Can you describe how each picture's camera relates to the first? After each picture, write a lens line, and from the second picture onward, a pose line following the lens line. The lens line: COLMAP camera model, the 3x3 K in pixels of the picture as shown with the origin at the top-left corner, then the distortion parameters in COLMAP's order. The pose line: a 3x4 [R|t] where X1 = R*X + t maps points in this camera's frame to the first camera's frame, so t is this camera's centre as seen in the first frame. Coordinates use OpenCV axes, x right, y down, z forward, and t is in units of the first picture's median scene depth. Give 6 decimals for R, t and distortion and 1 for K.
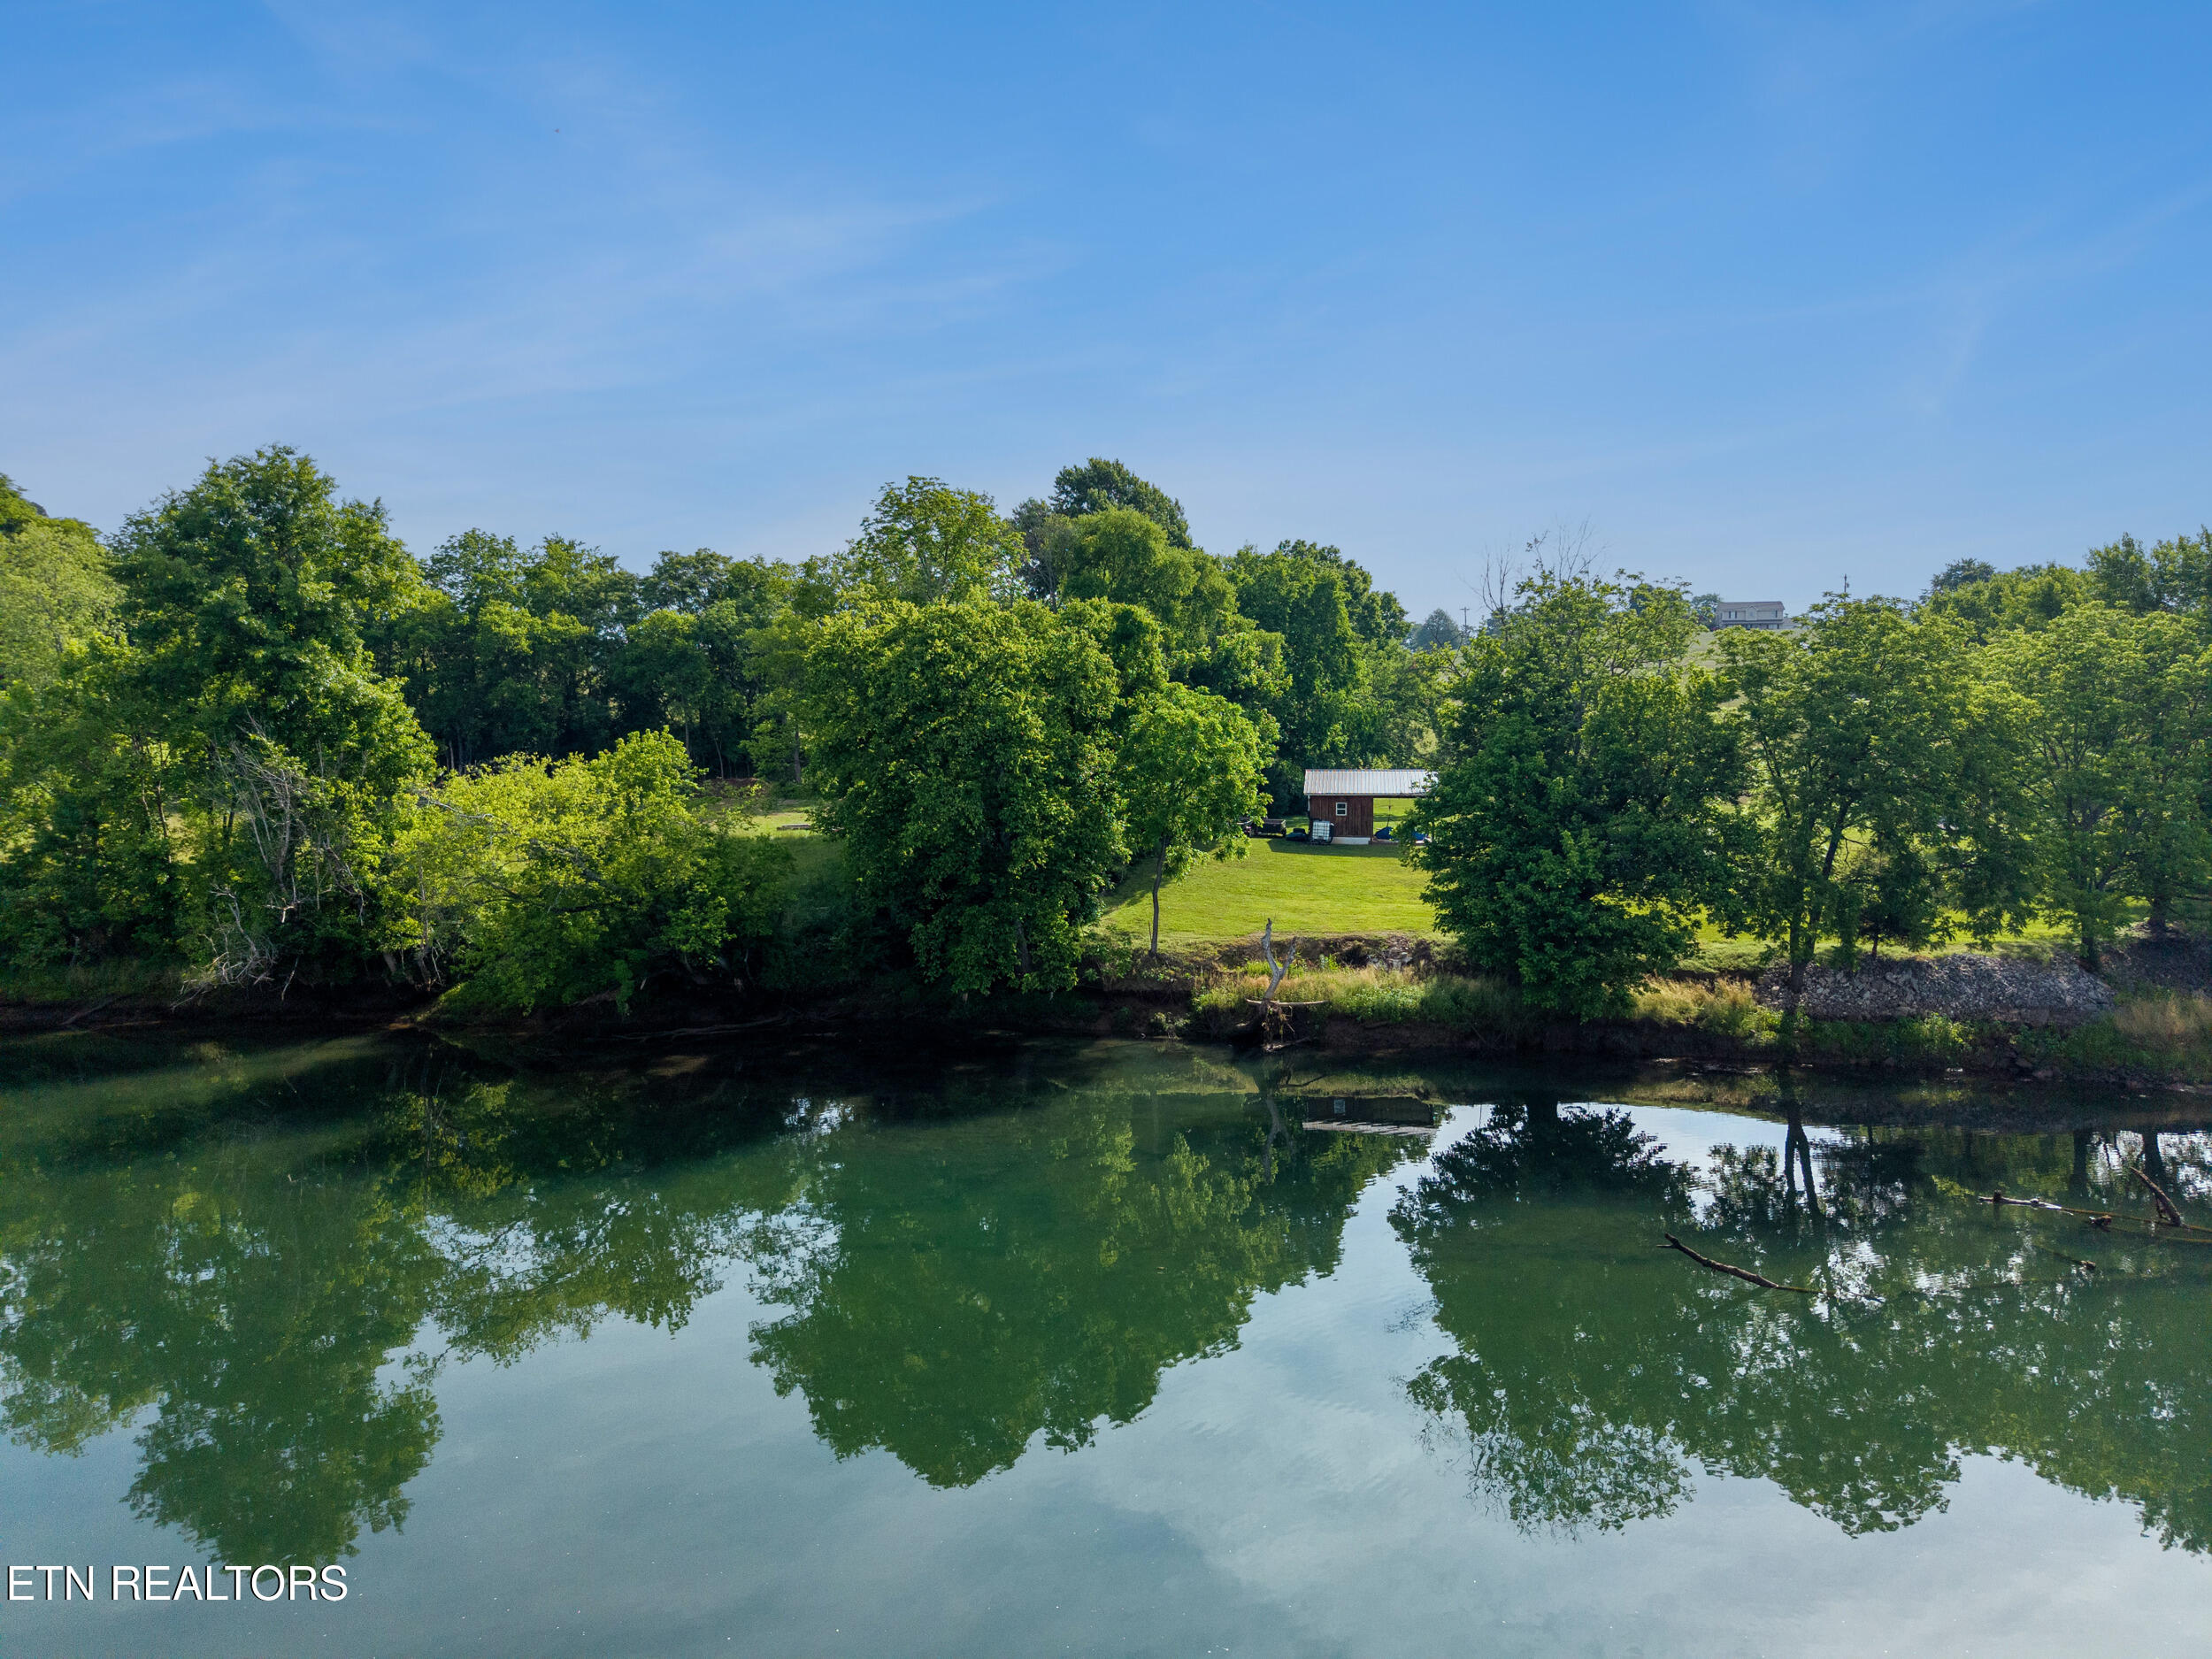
lens RADIAL K [[1510.0, 0, 1106.0], [0, 1510.0, 829.5], [0, 0, 1]] dist [-0.033241, 0.054719]
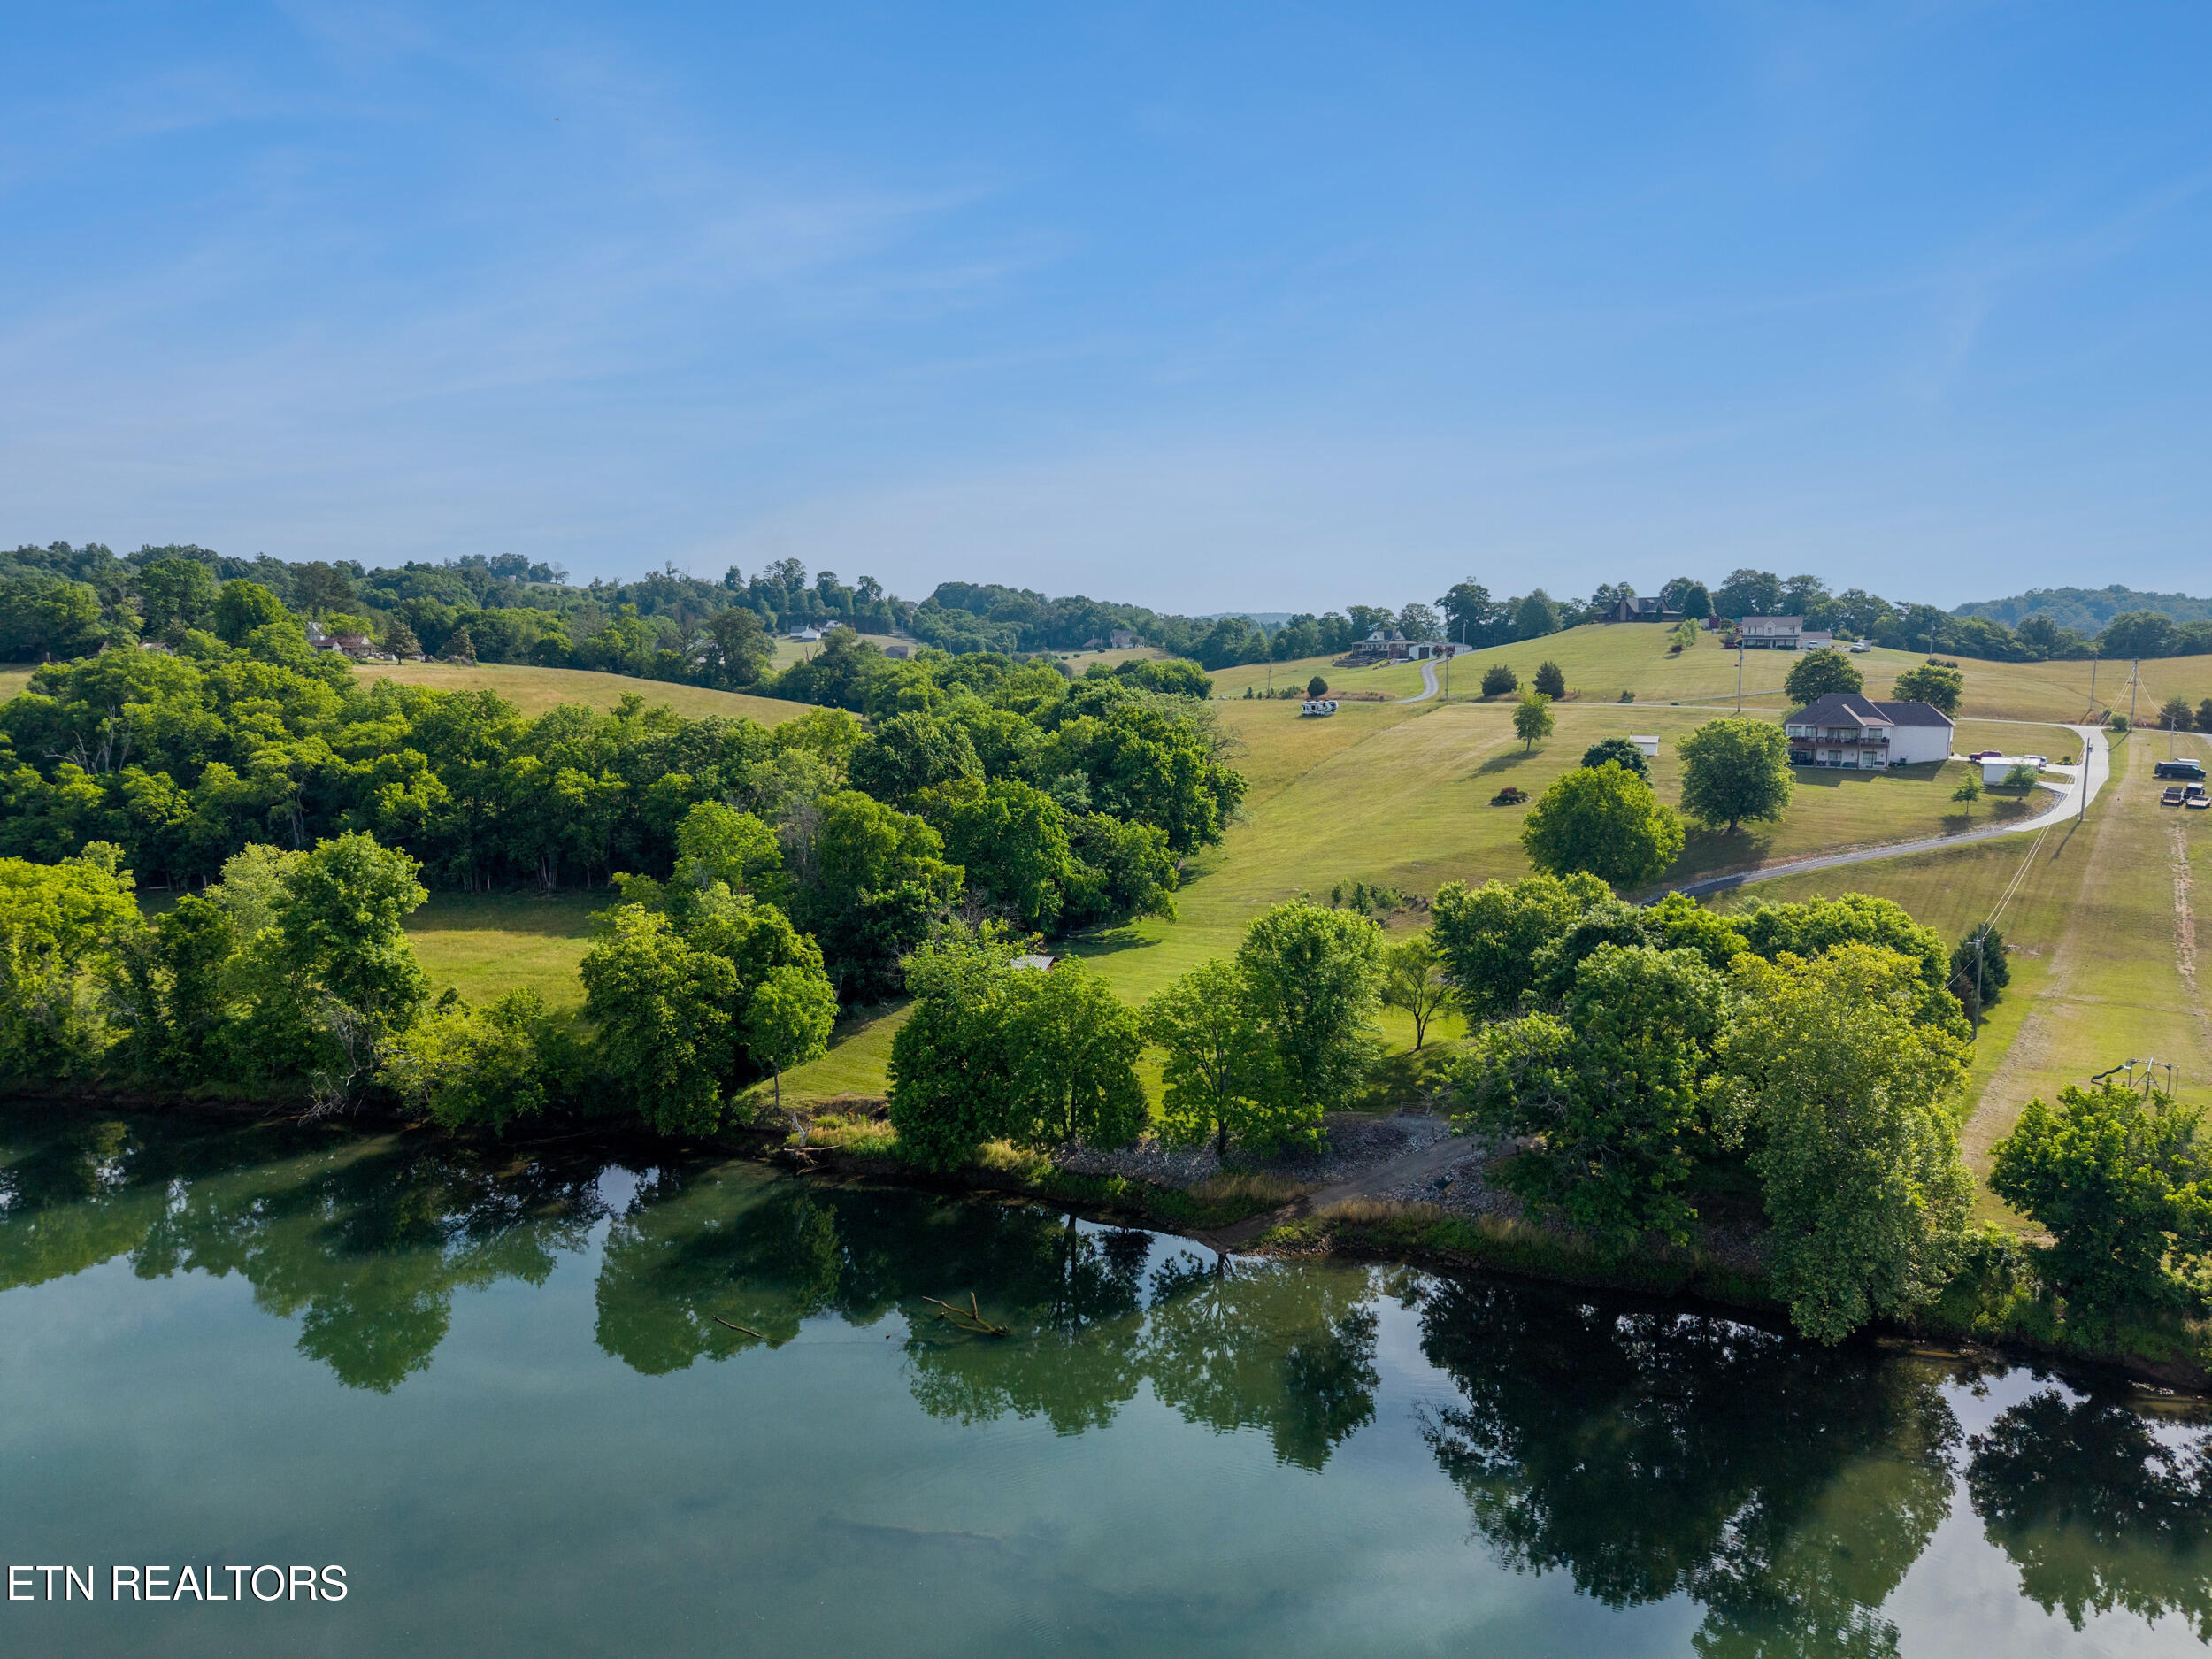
lens RADIAL K [[1510.0, 0, 1106.0], [0, 1510.0, 829.5], [0, 0, 1]] dist [-0.033241, 0.054719]
pose [[0.984487, 0.018278, -0.174503, 0.762684], [-0.004812, 0.996998, 0.077276, -0.413547], [0.175392, -0.075238, 0.981620, -0.750332]]
